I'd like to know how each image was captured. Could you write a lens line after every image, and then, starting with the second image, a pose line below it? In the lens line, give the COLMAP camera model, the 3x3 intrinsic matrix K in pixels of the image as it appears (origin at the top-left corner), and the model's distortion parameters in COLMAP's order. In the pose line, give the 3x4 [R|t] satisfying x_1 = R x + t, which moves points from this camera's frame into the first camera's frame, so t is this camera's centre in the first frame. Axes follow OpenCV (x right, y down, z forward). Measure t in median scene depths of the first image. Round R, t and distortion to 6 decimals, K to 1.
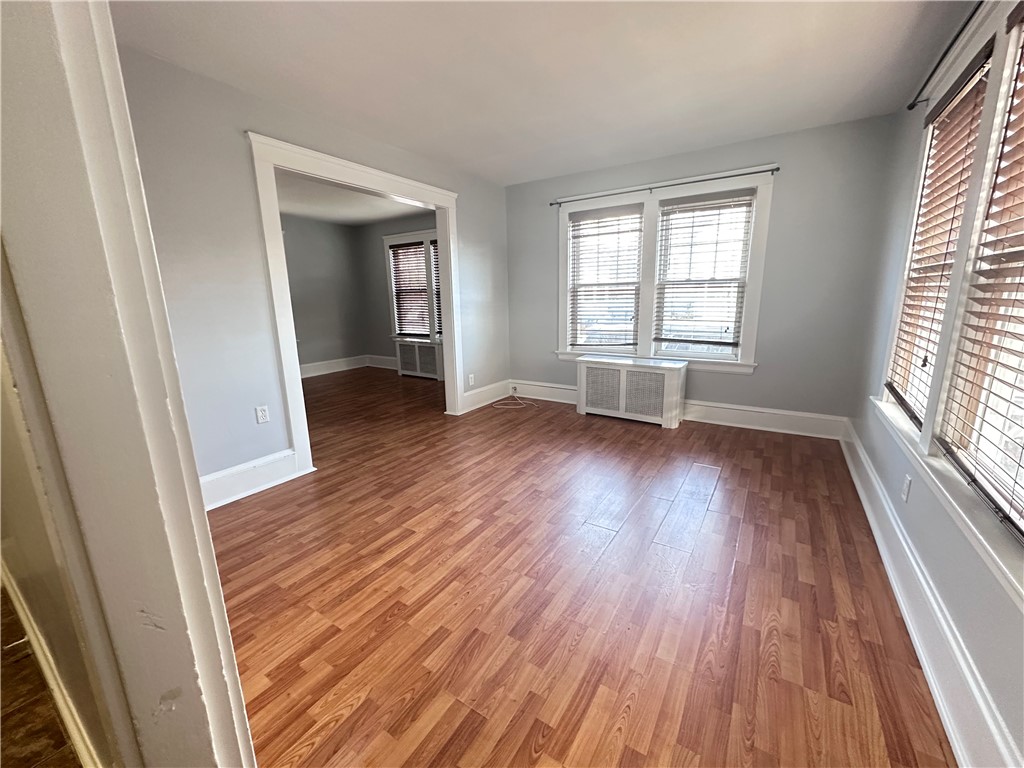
lens RADIAL K [[407.8, 0, 512.0], [0, 407.8, 384.0], [0, 0, 1]] dist [-0.000408, -0.000002]
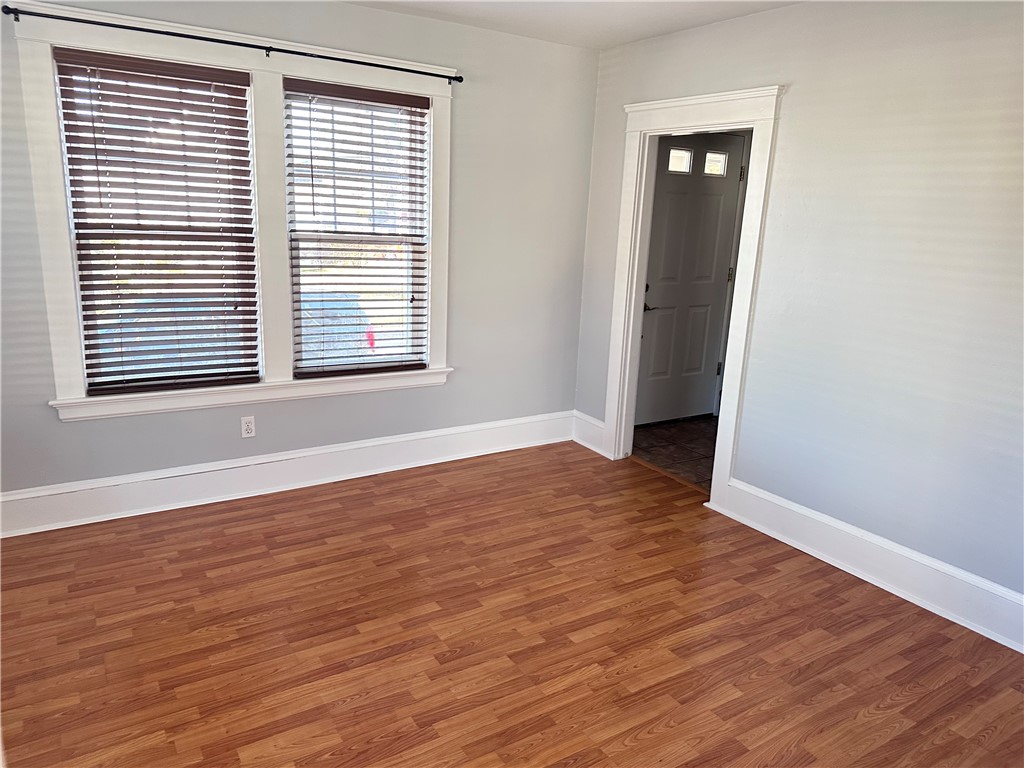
lens RADIAL K [[738.1, 0, 512.0], [0, 738.1, 384.0], [0, 0, 1]] dist [0.000855, -0.005171]
pose [[-0.914916, -0.109619, 0.388474, -0.417142], [0.062166, 0.912668, 0.403946, -0.524011], [-0.398828, 0.393727, -0.828200, 1.908341]]
